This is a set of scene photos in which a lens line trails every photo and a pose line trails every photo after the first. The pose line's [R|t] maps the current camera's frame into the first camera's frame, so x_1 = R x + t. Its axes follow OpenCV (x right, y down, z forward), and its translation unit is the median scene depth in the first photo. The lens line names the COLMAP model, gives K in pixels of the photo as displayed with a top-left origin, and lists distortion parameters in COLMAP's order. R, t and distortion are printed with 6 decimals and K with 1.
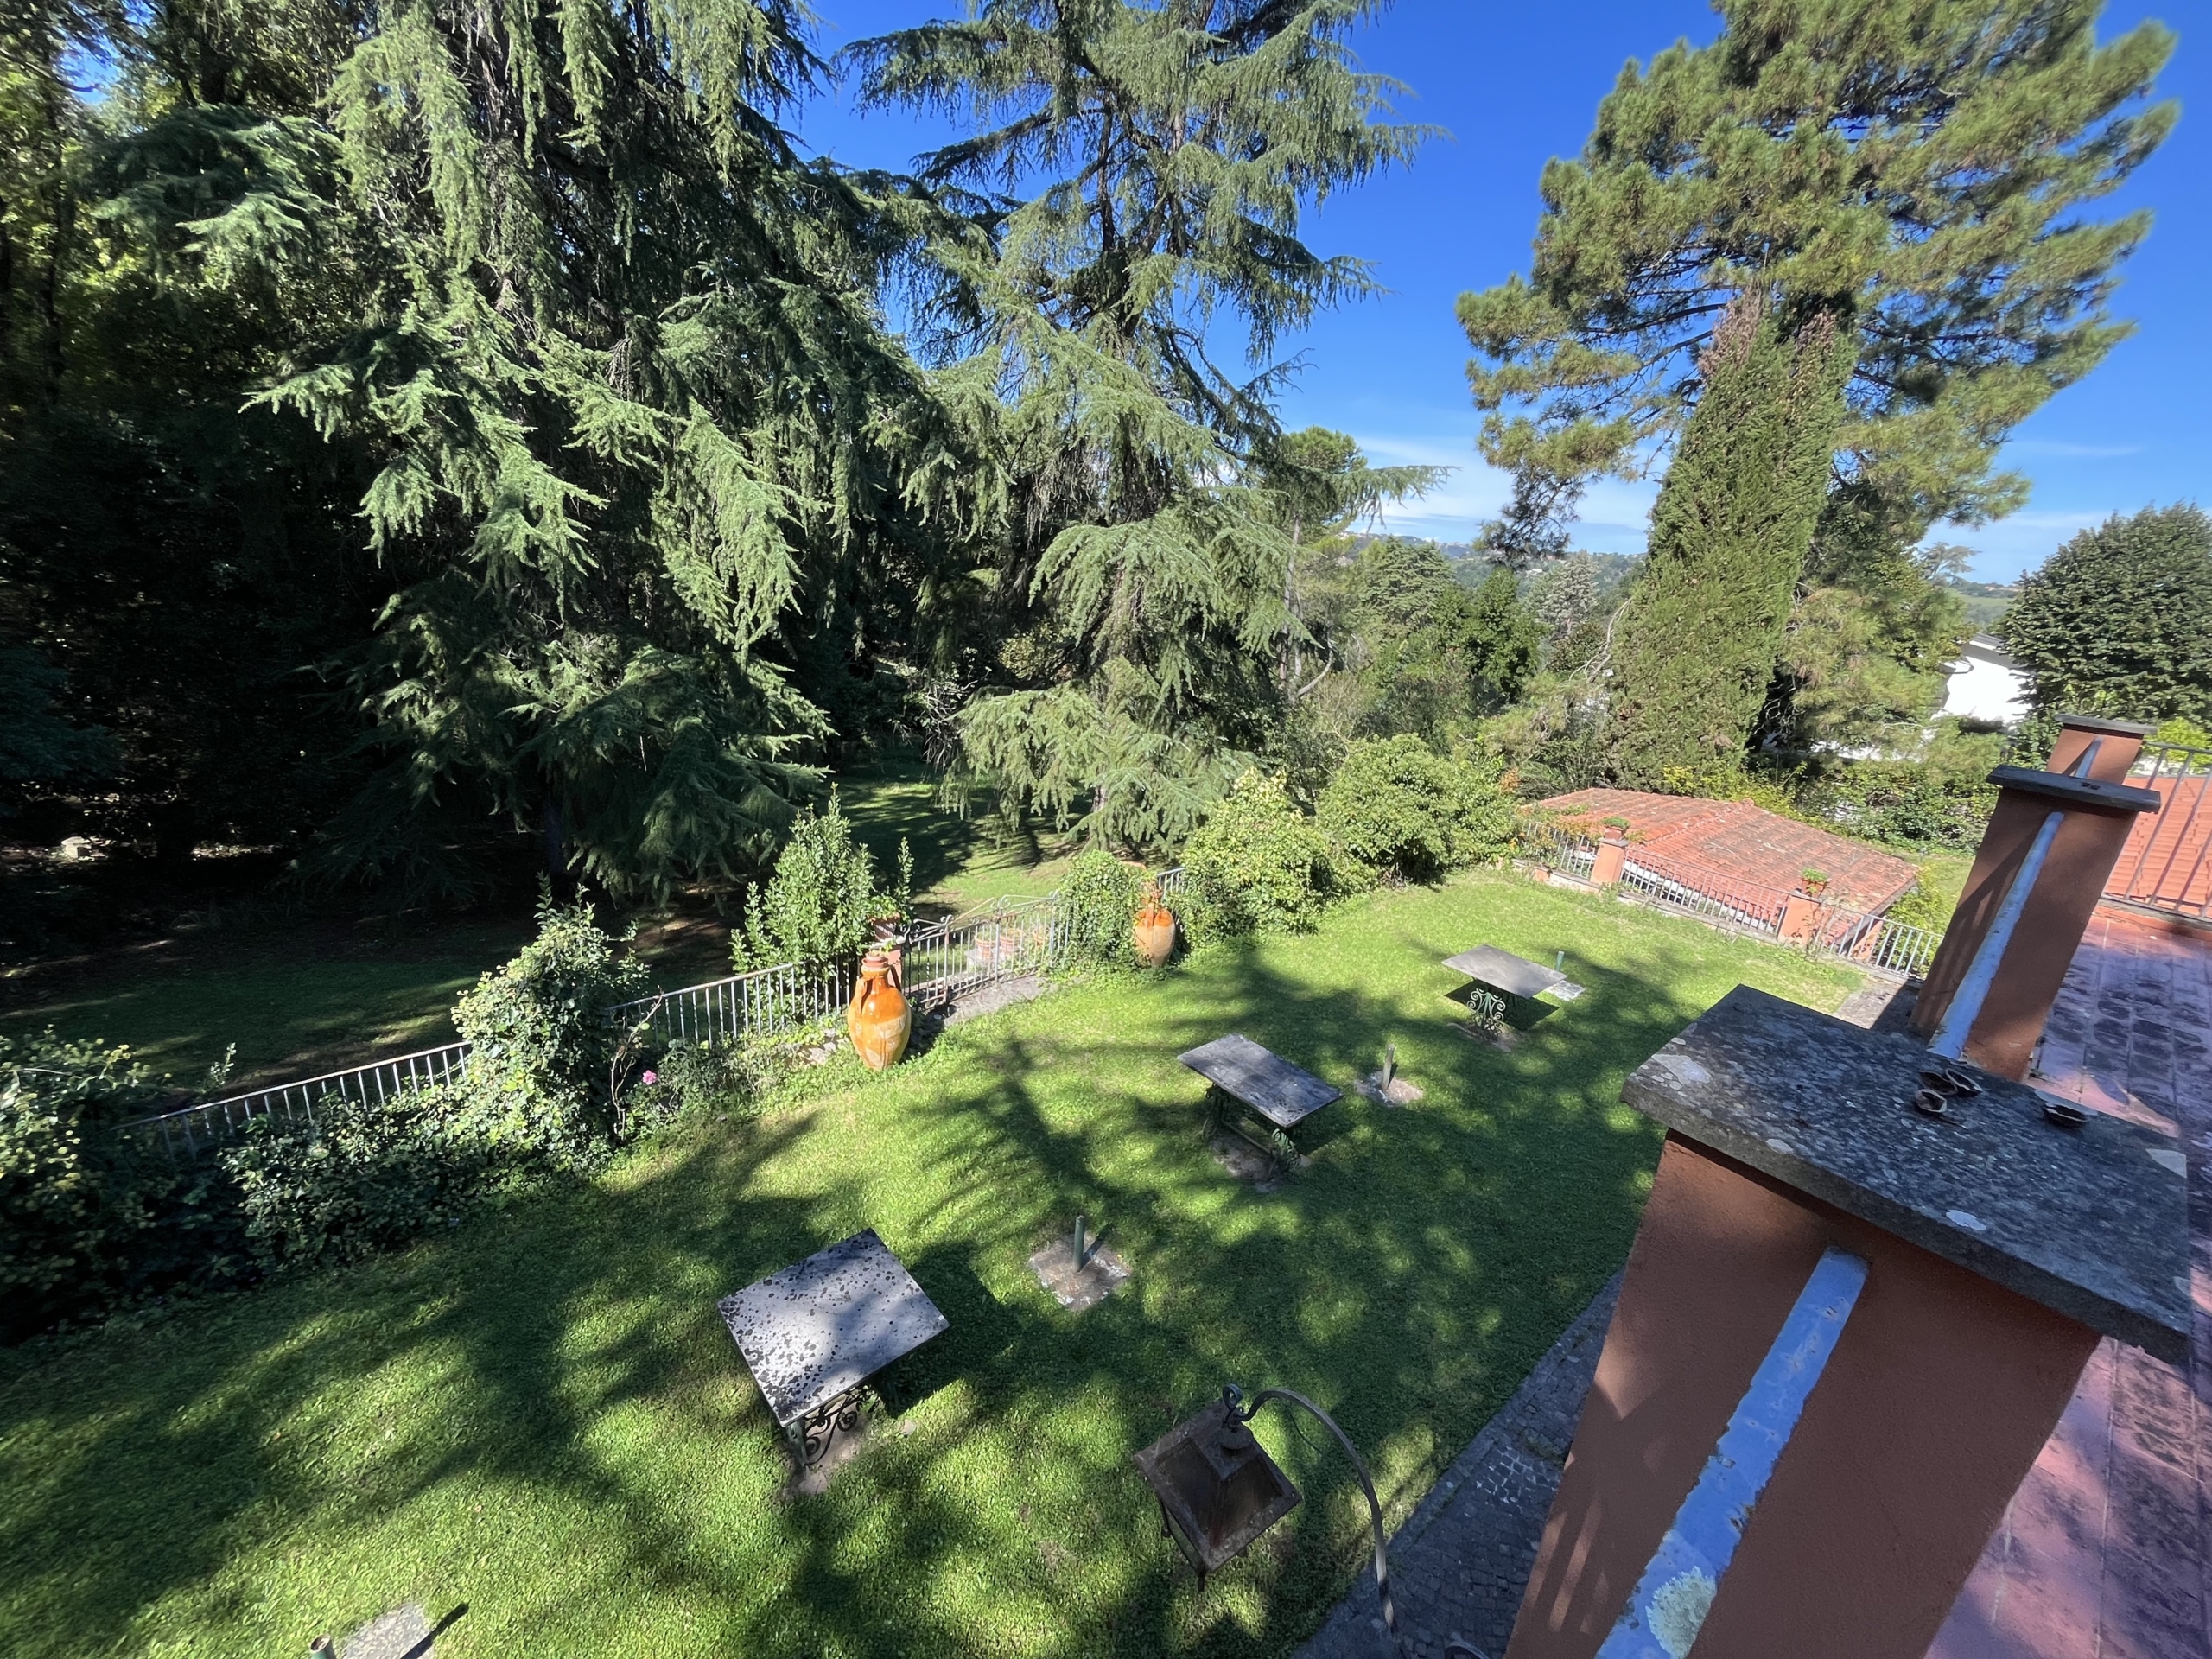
lens RADIAL K [[890.7, 0, 1106.0], [0, 890.7, 829.5], [0, 0, 1]] dist [0.000194, 0.000450]
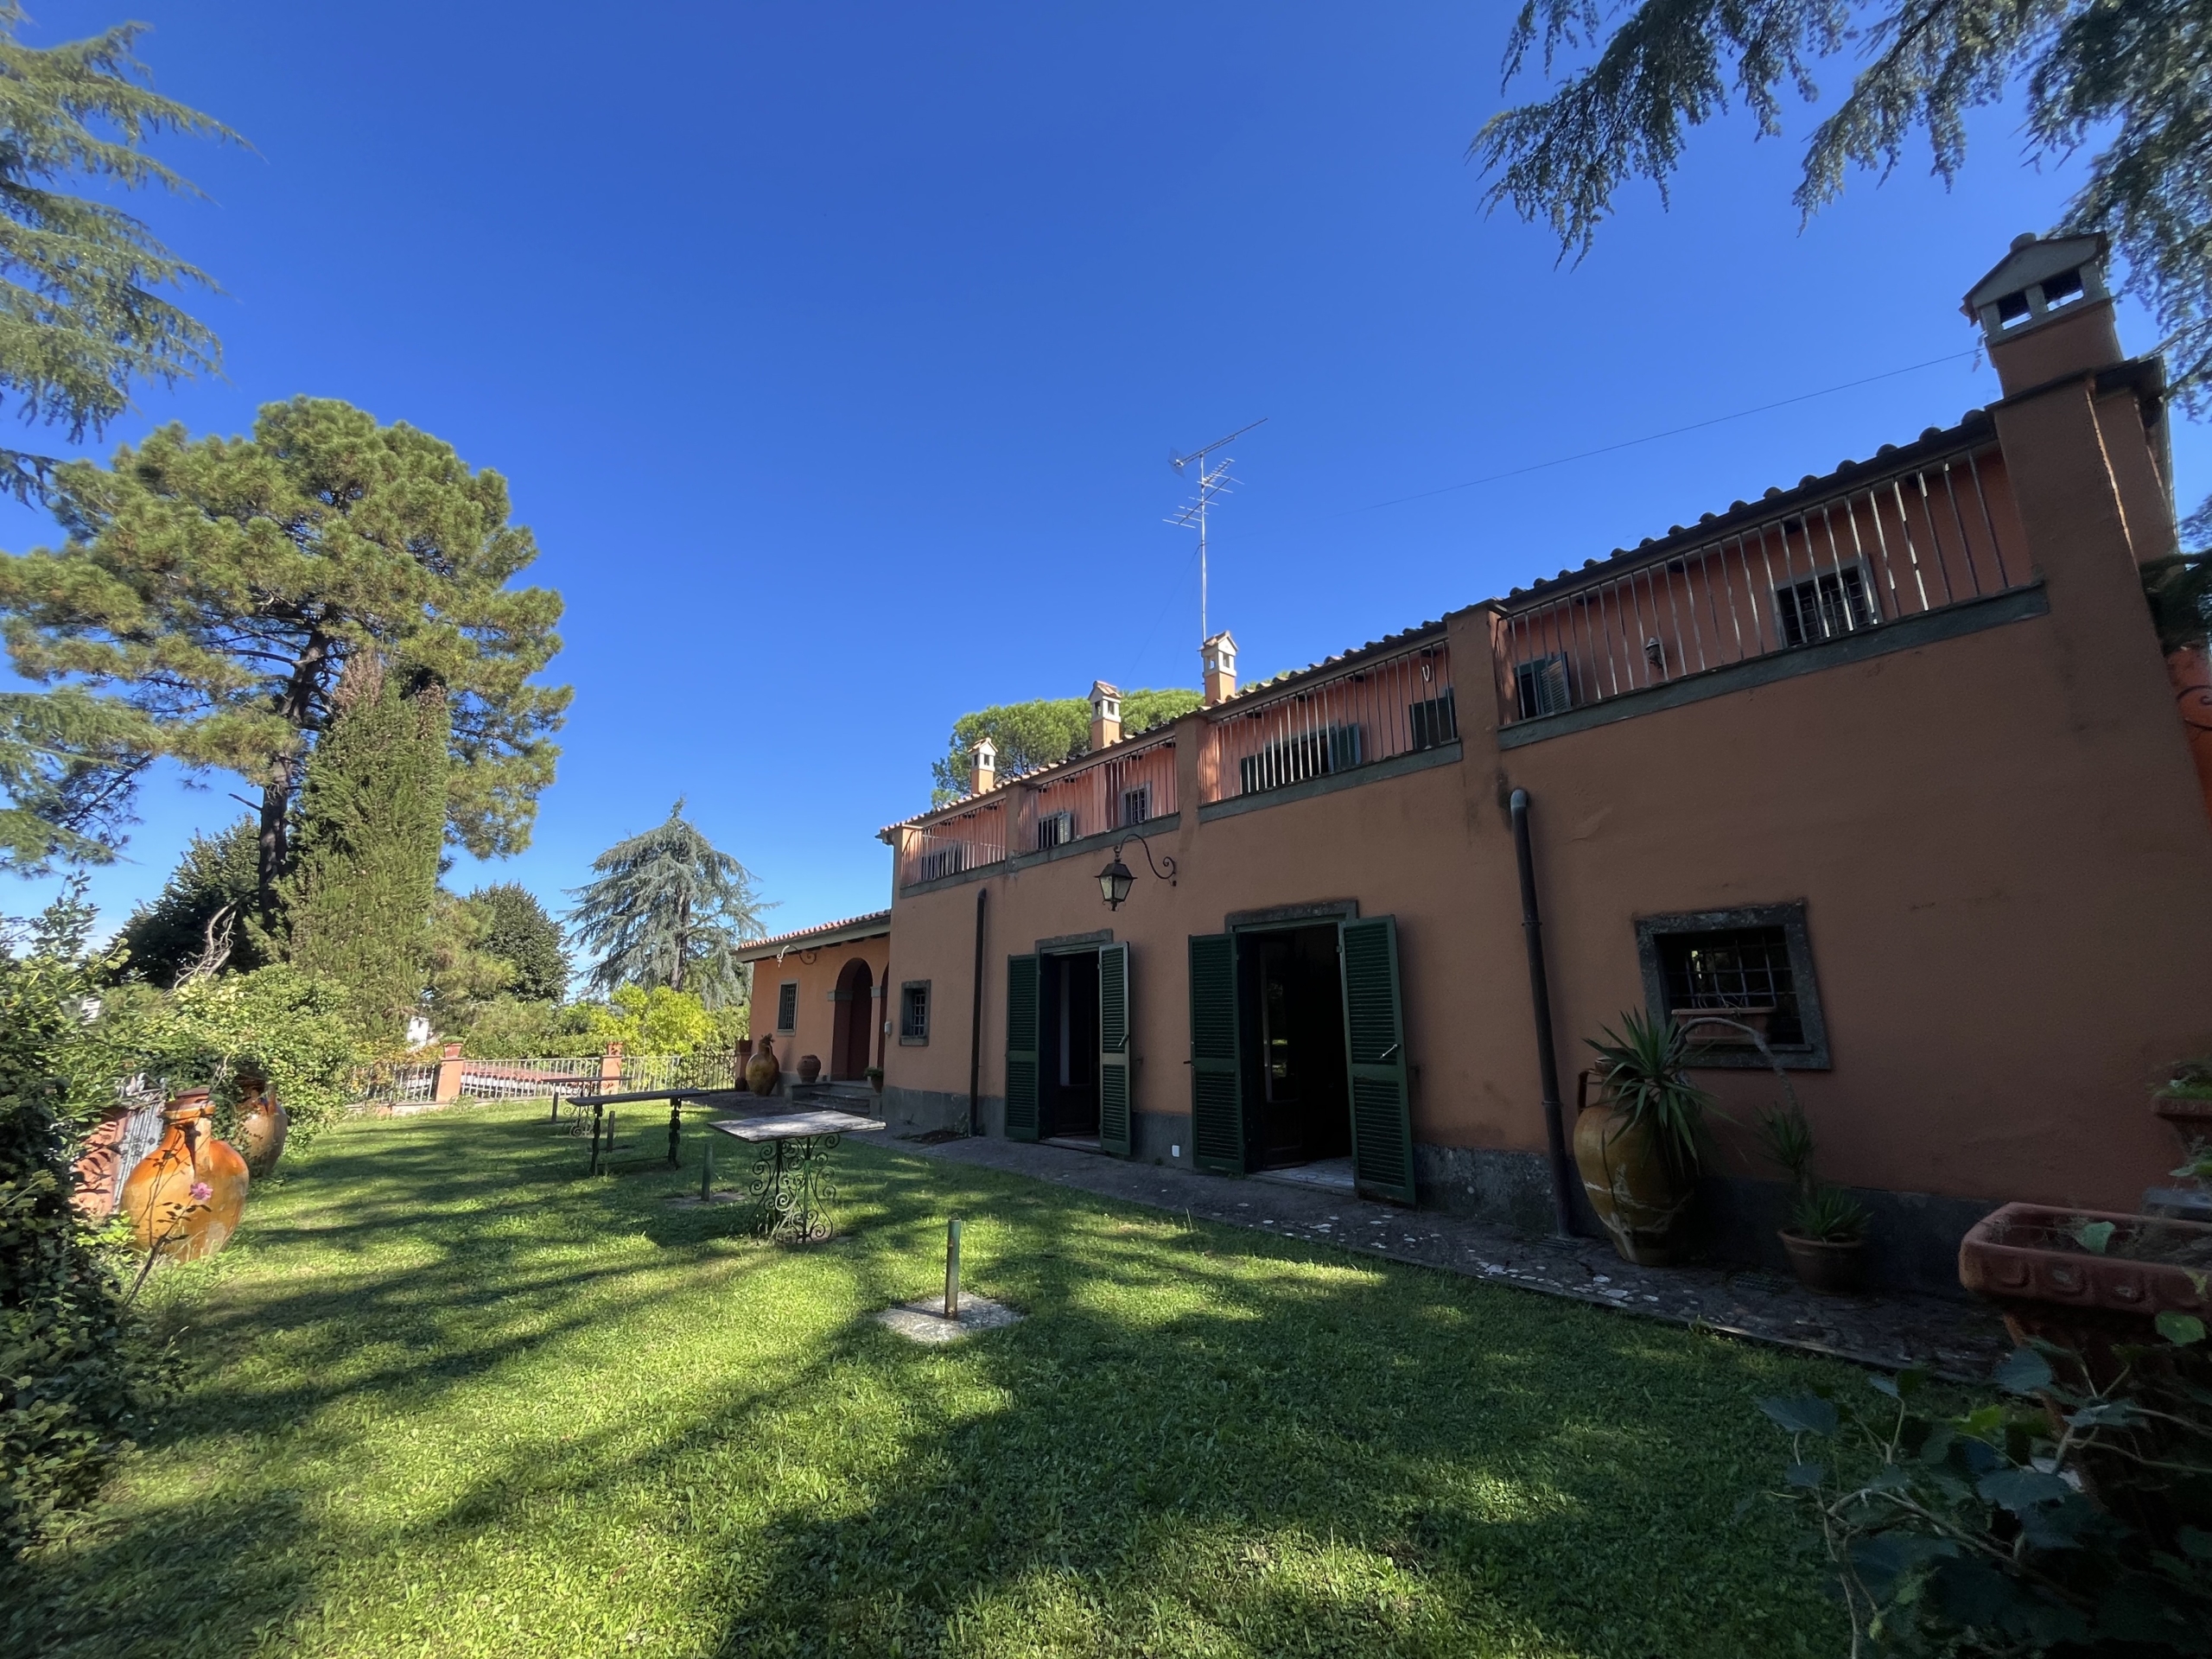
lens RADIAL K [[890.7, 0, 1106.0], [0, 890.7, 829.5], [0, 0, 1]] dist [0.000194, 0.000450]
pose [[0.007826, 0.143122, 0.989674, -0.438561], [0.322086, 0.936599, -0.137994, 0.123800], [-0.946678, 0.319840, -0.038768, 0.139166]]
